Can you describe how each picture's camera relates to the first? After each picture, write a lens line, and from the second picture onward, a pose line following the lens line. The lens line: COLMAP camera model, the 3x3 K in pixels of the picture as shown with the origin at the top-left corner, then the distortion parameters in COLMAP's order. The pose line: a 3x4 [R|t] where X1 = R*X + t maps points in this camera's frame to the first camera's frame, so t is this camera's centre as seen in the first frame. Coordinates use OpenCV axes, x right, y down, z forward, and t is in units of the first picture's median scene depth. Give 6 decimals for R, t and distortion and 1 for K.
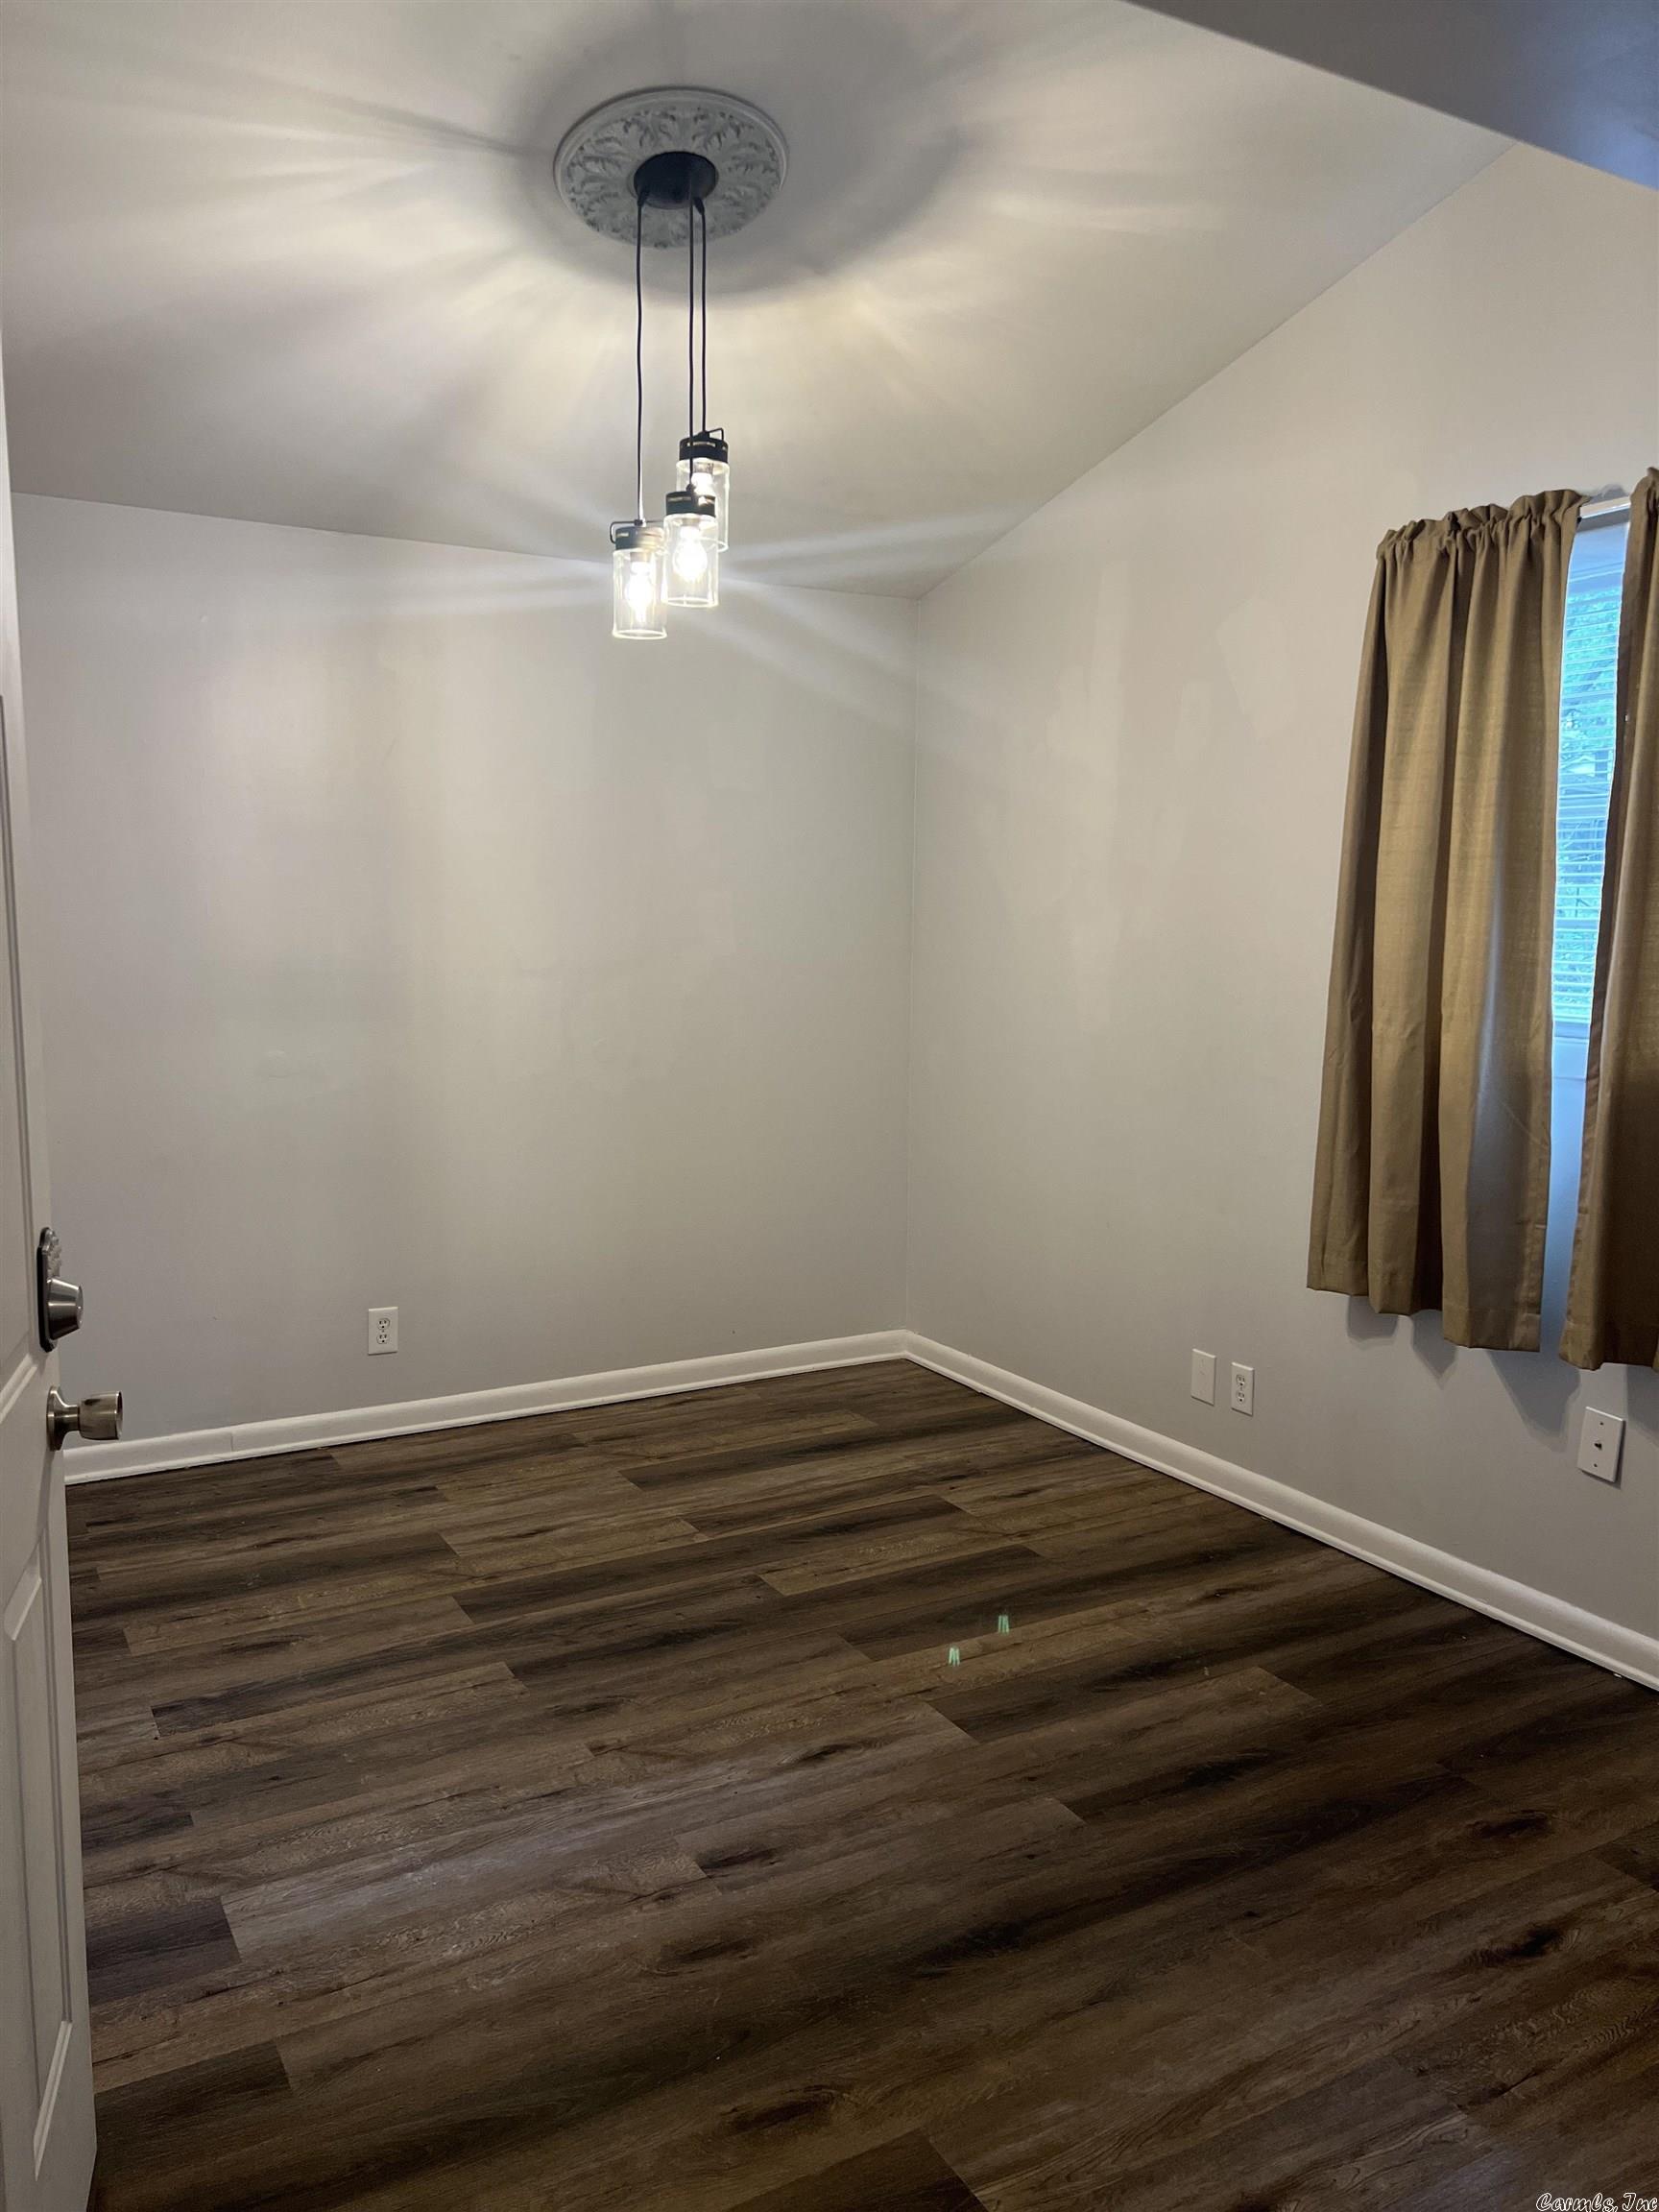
lens RADIAL K [[1679.2, 0, 824.0], [0, 1679.2, 1103.7], [0, 0, 1]] dist [0.044051, -0.021964]
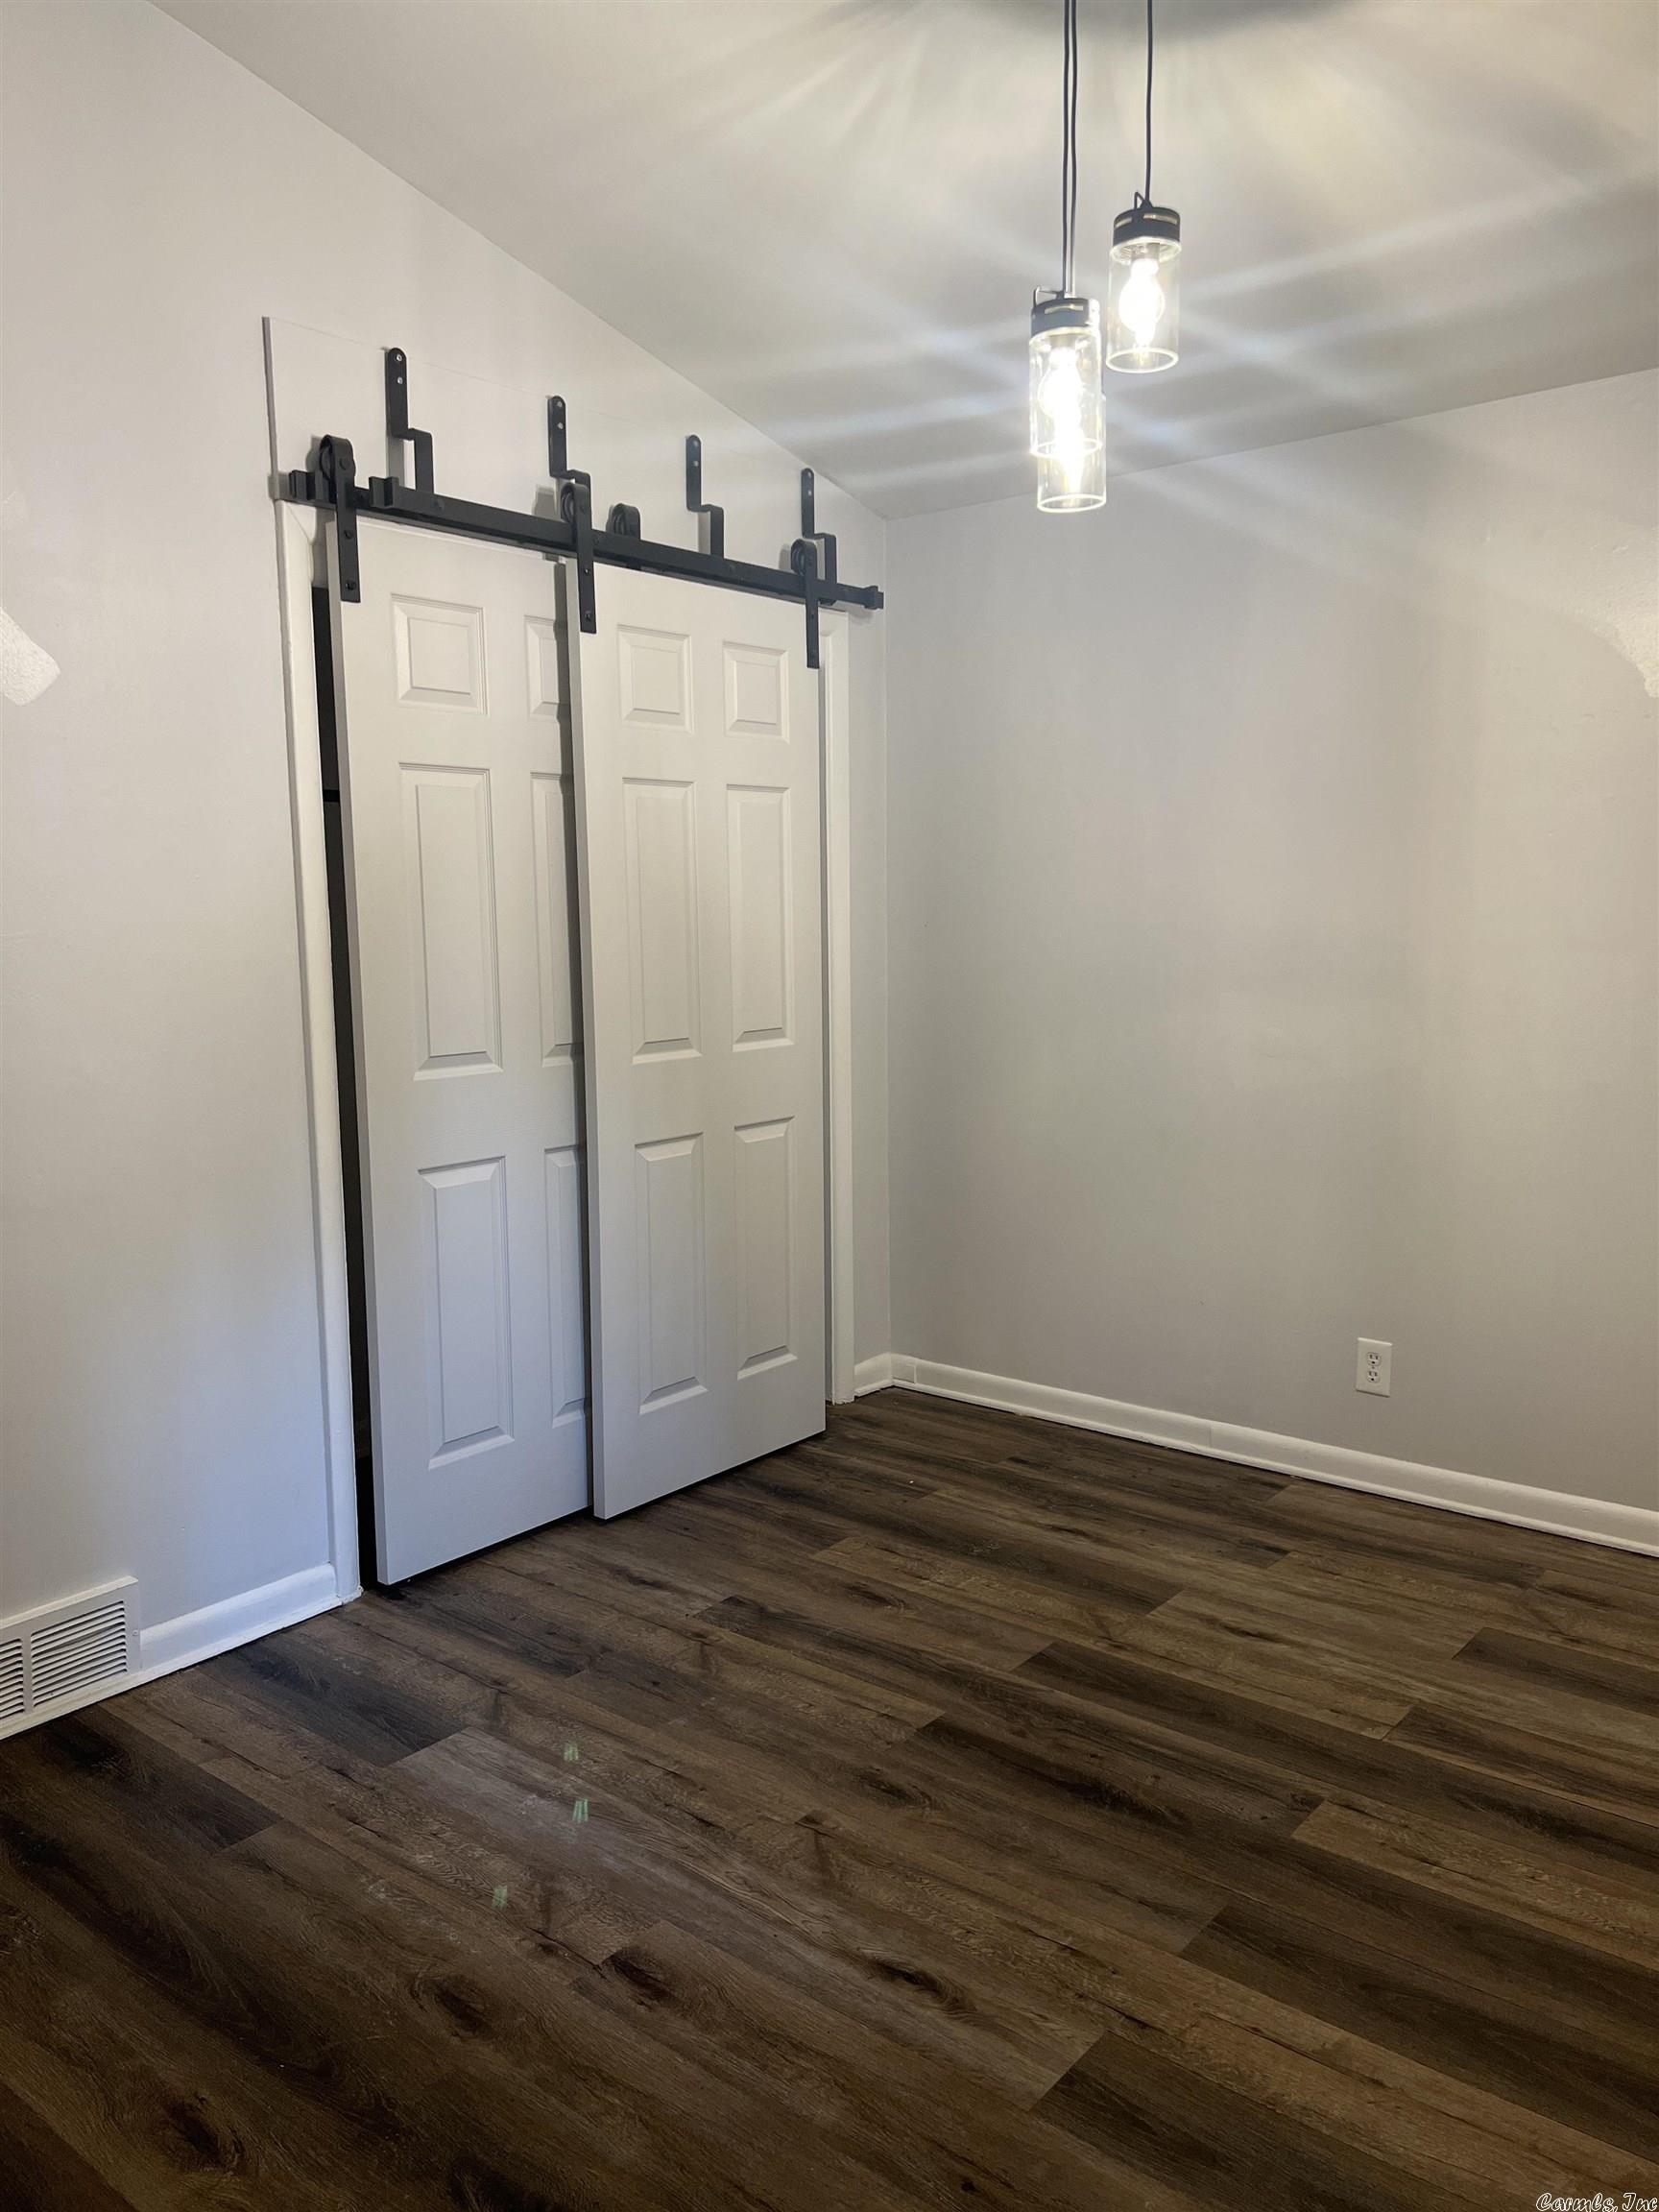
lens RADIAL K [[1679.2, 0, 827.4], [0, 1679.2, 1116.4], [0, 0, 1]] dist [0.044051, -0.021964]
pose [[0.353569, 0.110367, -0.928875, 0.536031], [-0.091436, 0.992337, 0.083103, -0.045977], [0.930929, 0.055550, 0.360951, 0.557169]]
